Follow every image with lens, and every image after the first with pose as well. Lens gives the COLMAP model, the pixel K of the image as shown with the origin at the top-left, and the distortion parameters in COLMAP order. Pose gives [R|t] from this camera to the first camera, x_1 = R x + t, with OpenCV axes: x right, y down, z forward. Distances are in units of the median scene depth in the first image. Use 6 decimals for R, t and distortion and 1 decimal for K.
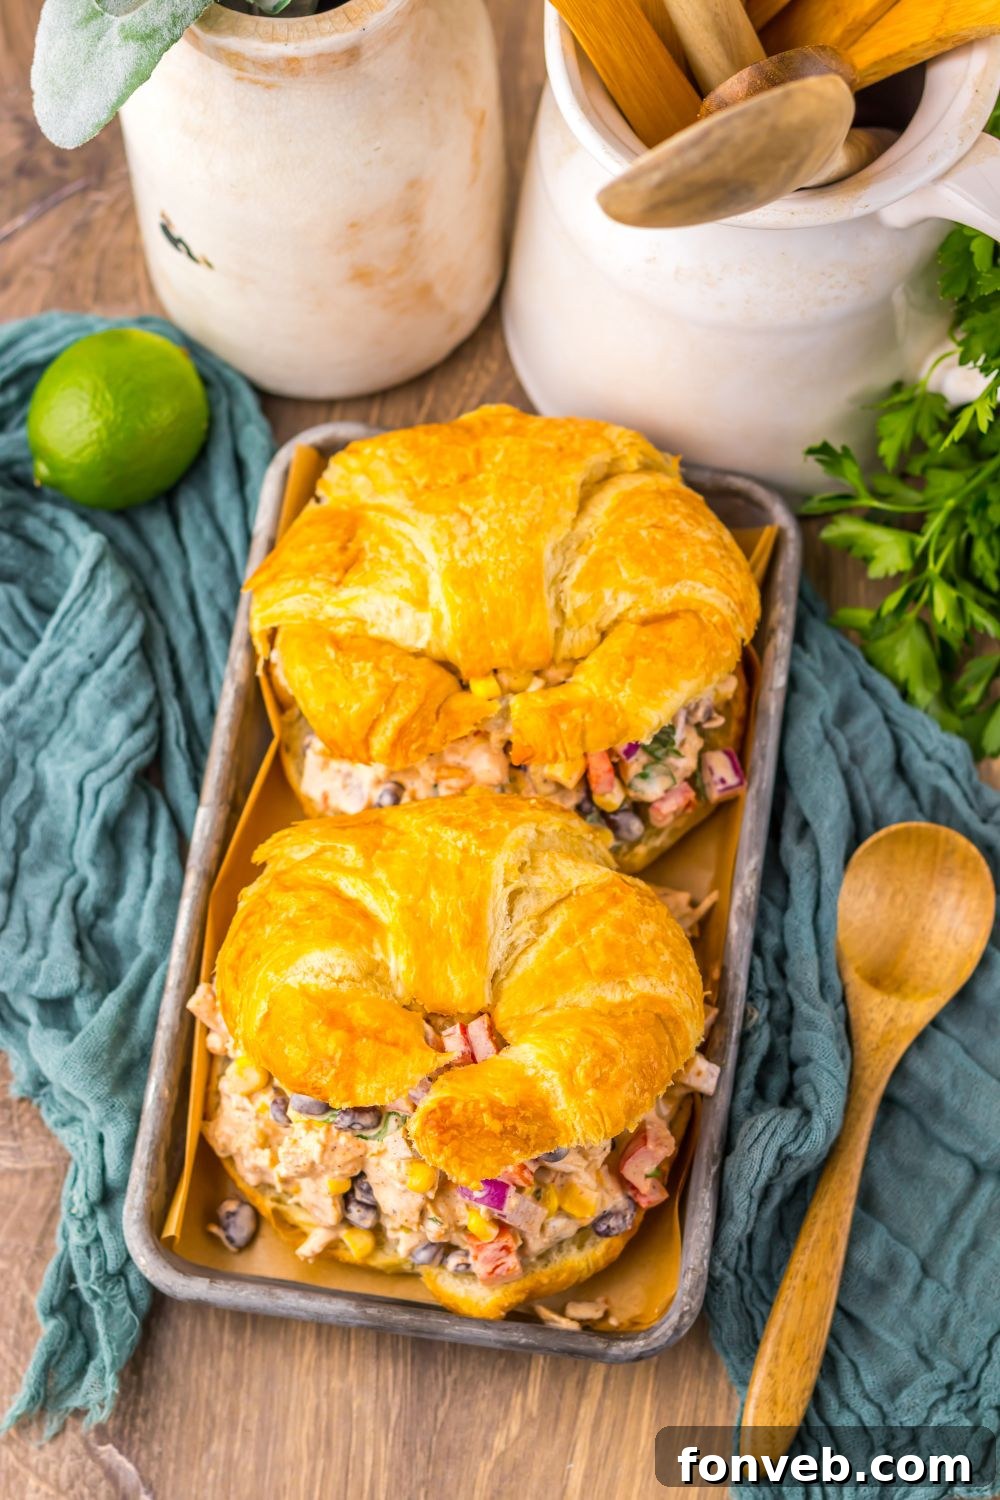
lens RADIAL K [[3739.0, 0, 500.0], [0, 3739.0, 750.0], [0, 0, 1]] dist [-0.096034, -0.170290]
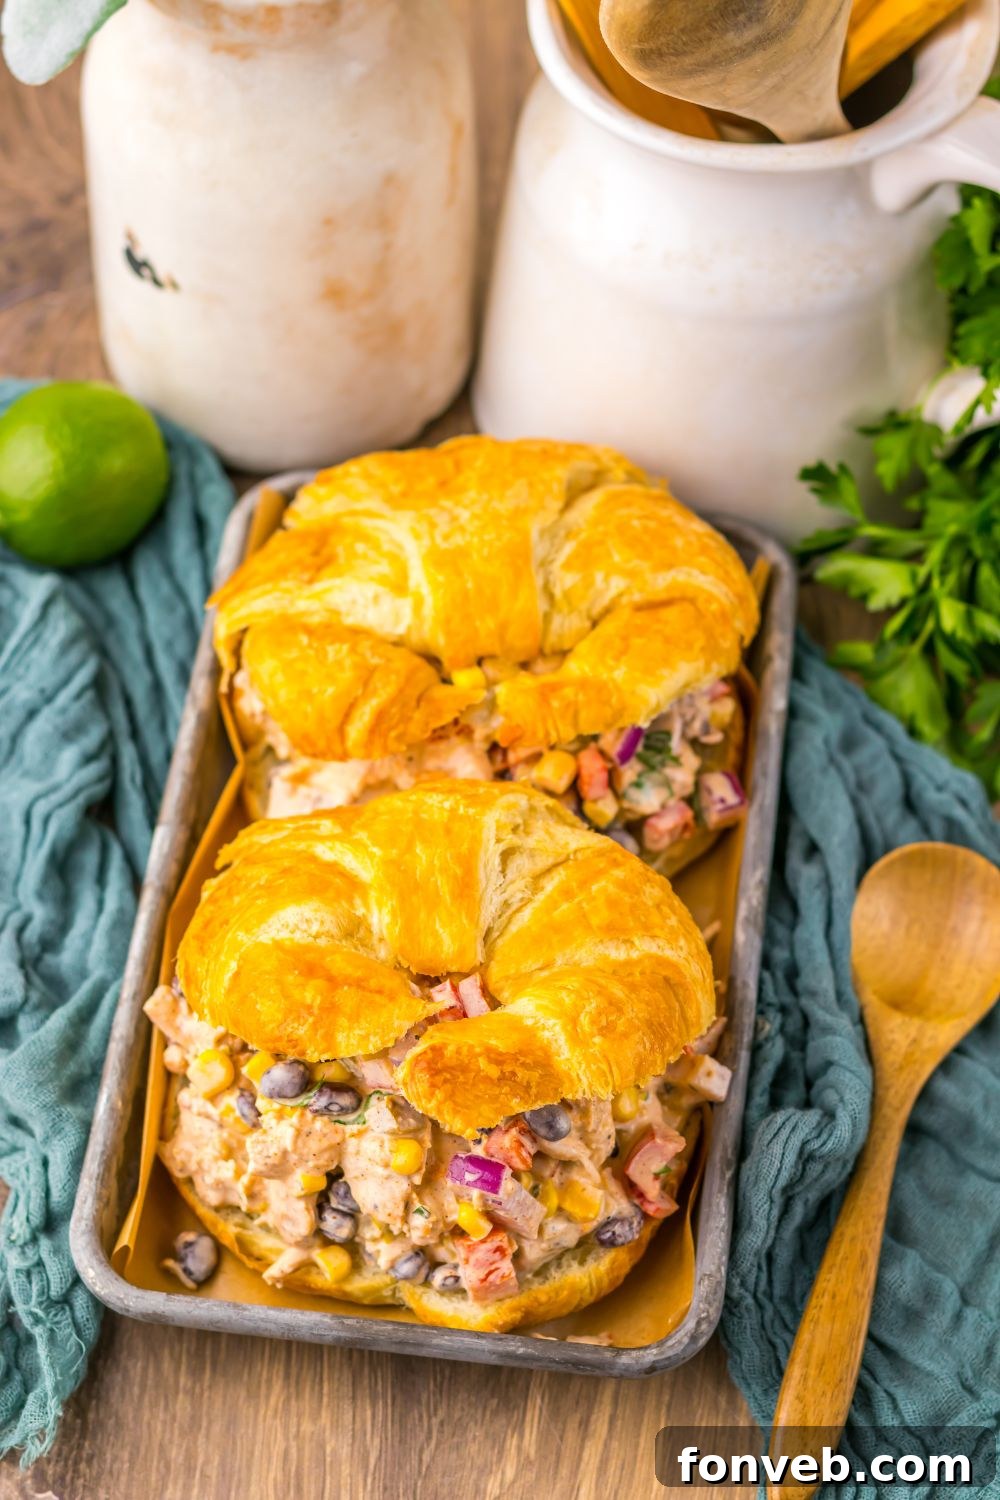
lens RADIAL K [[3739.0, 0, 500.0], [0, 3739.0, 750.0], [0, 0, 1]] dist [-0.096034, -0.170290]
pose [[0.999413, -0.000591, 0.034261, -0.028455], [0.009258, 0.967321, -0.253384, 0.239294], [-0.032991, 0.253553, 0.966759, 0.104049]]
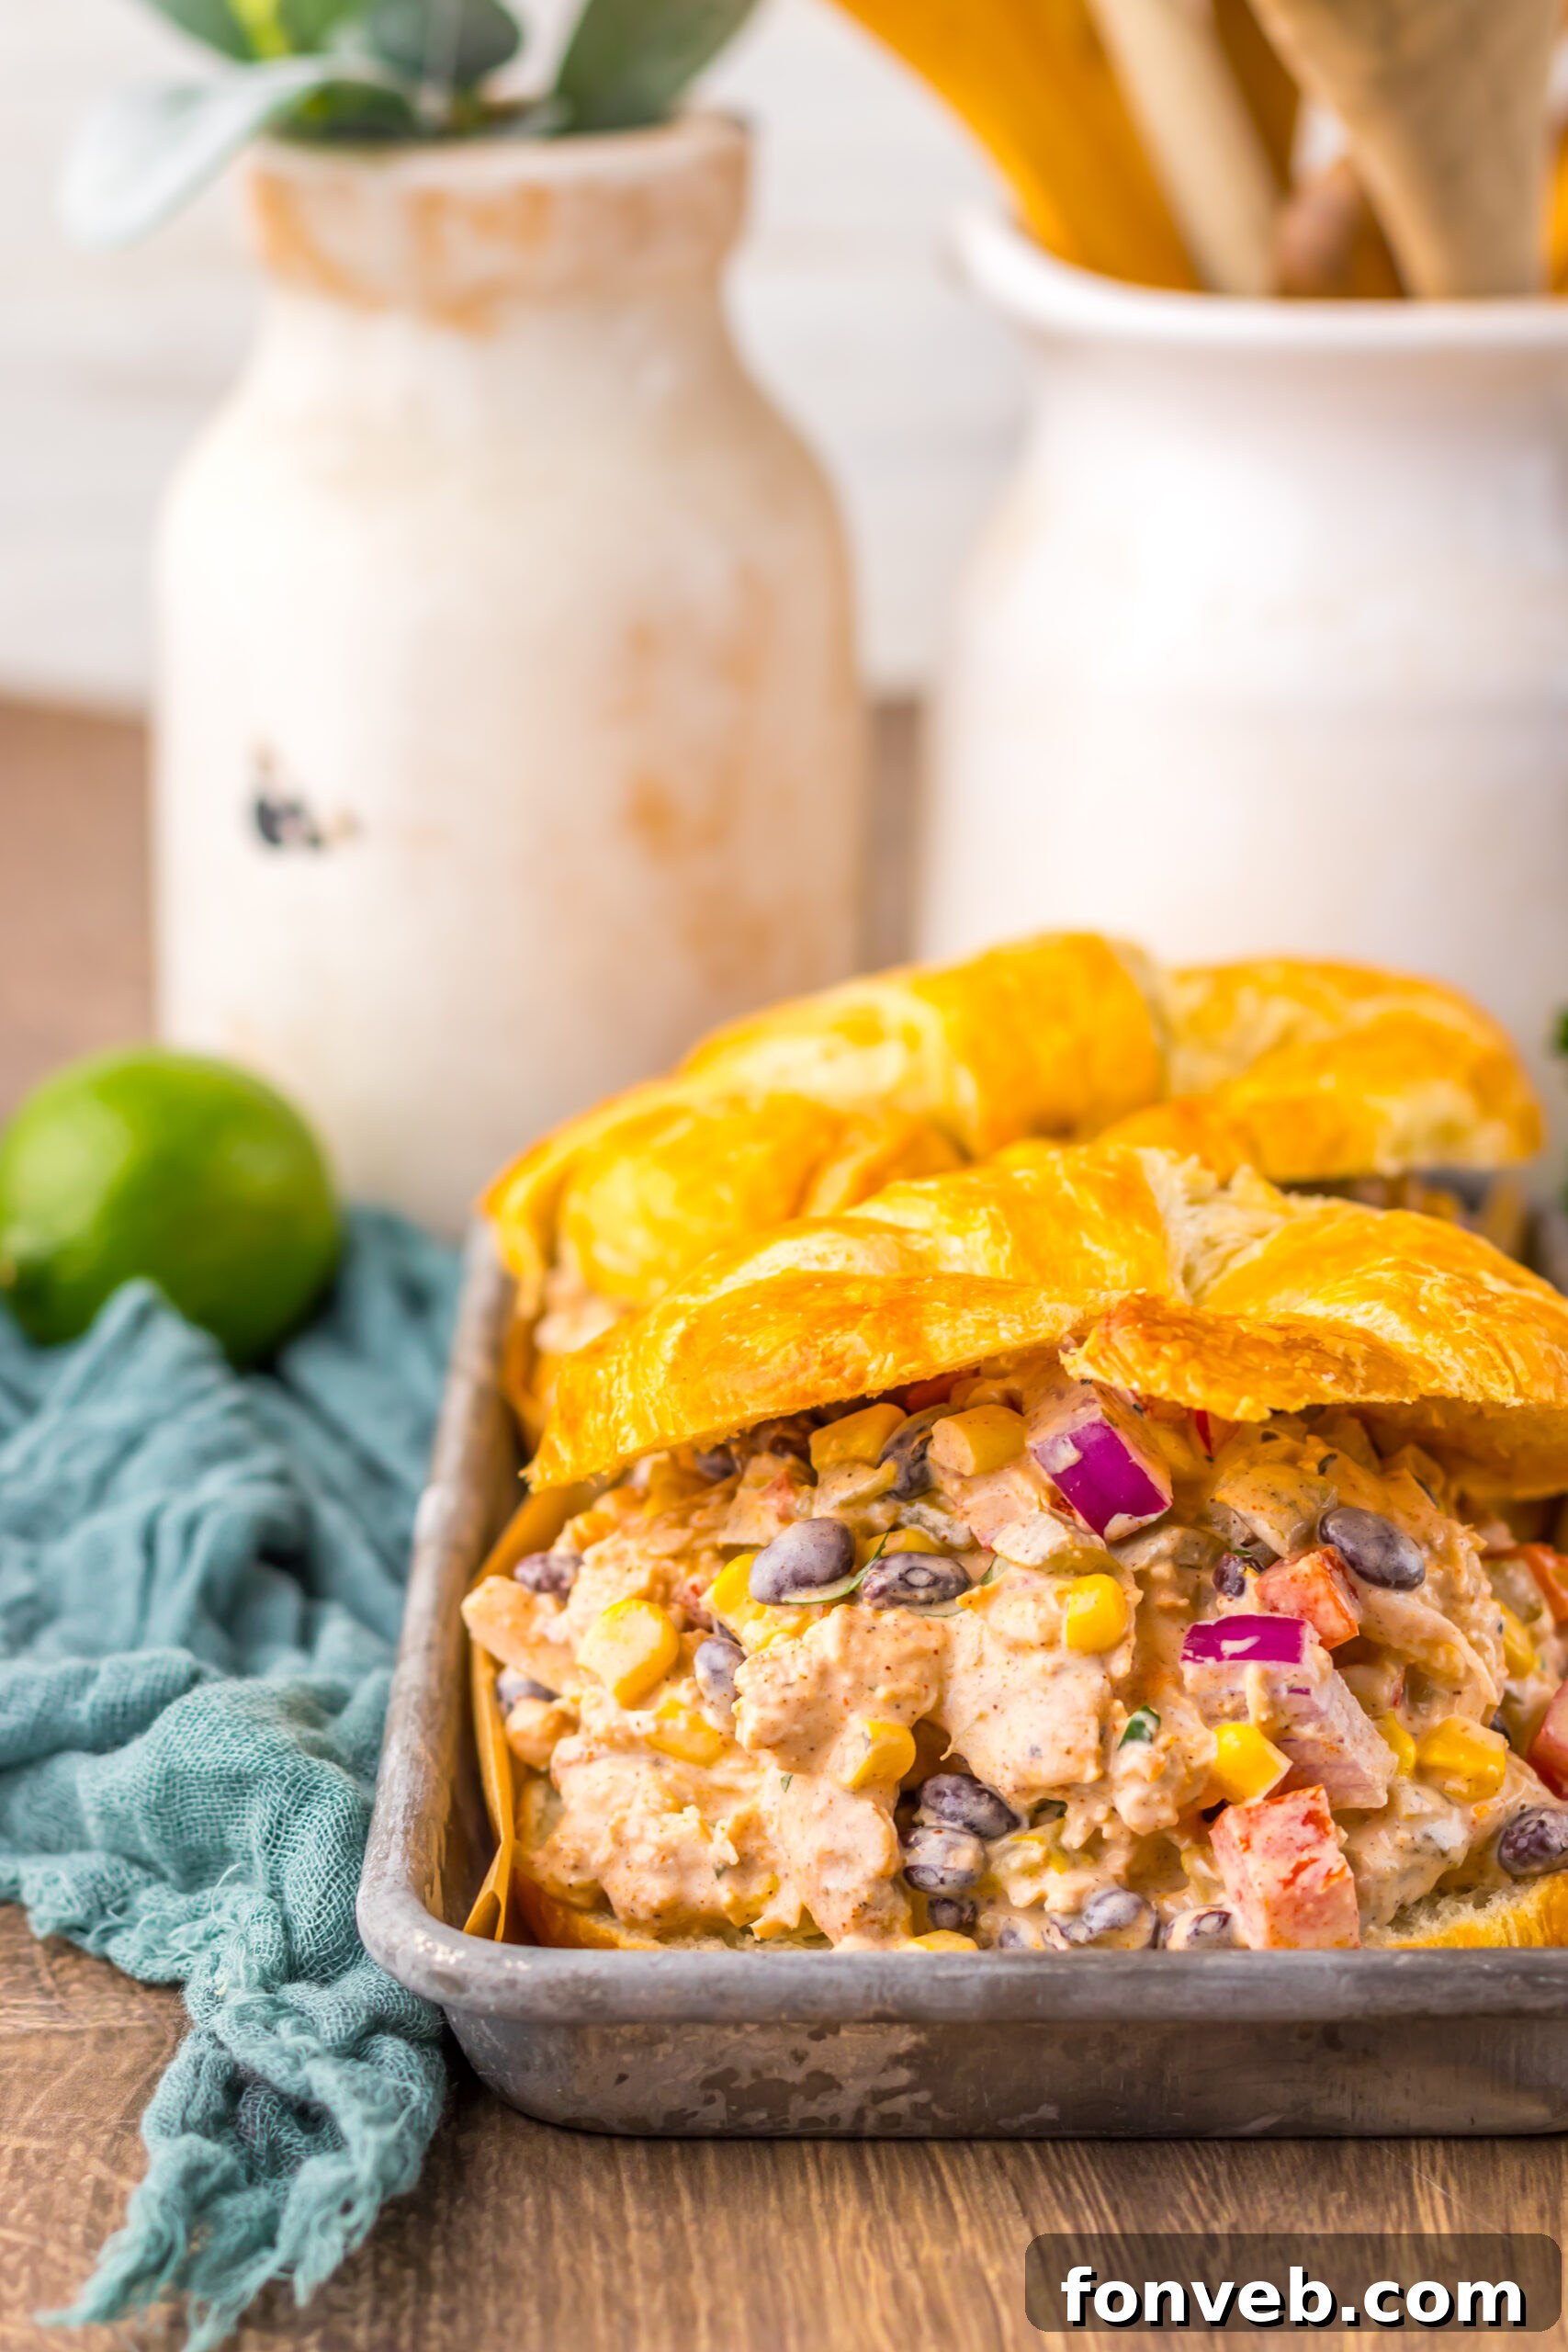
lens RADIAL K [[6222.2, 0, 784.0], [0, 6222.2, 1176.0], [0, 0, 1]] dist [-0.192785, 0.737822]
pose [[0.990099, -0.031857, 0.136710, -0.143488], [0.125490, 0.637301, -0.760328, 0.585187], [-0.062904, 0.769956, 0.634989, 0.508513]]
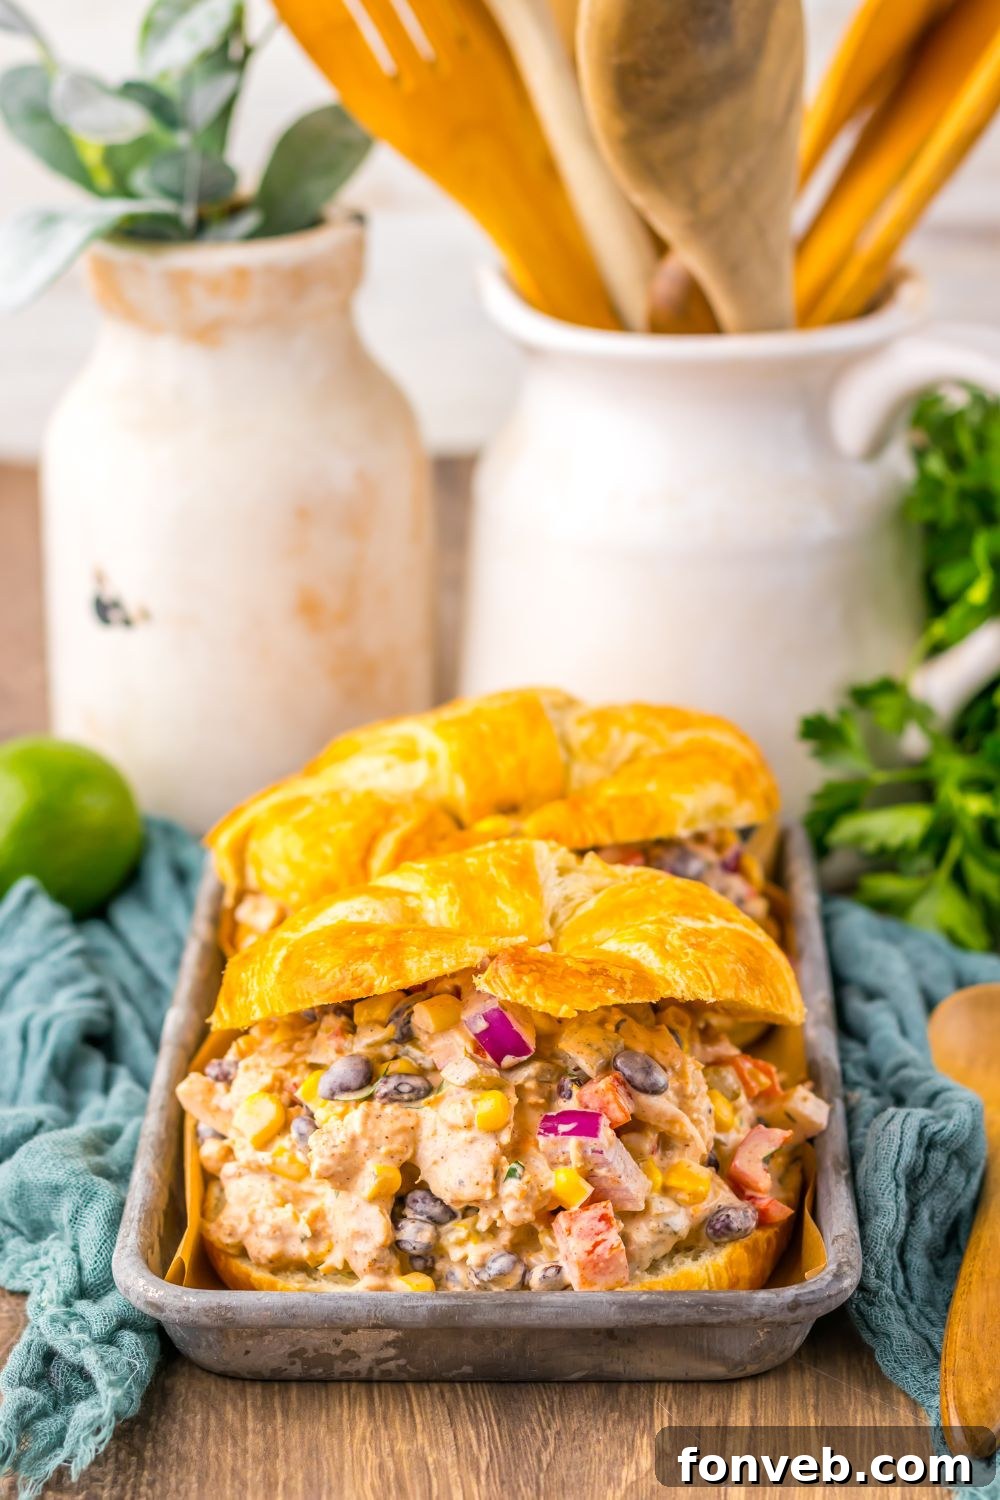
lens RADIAL K [[3889.9, 0, 500.0], [0, 3889.9, 750.0], [0, 0, 1]] dist [-0.033437, -1.554521]
pose [[0.992312, -0.043782, 0.115762, -0.109105], [0.114353, 0.682102, -0.722260, 0.643706], [-0.047339, 0.729945, 0.681864, 0.361347]]
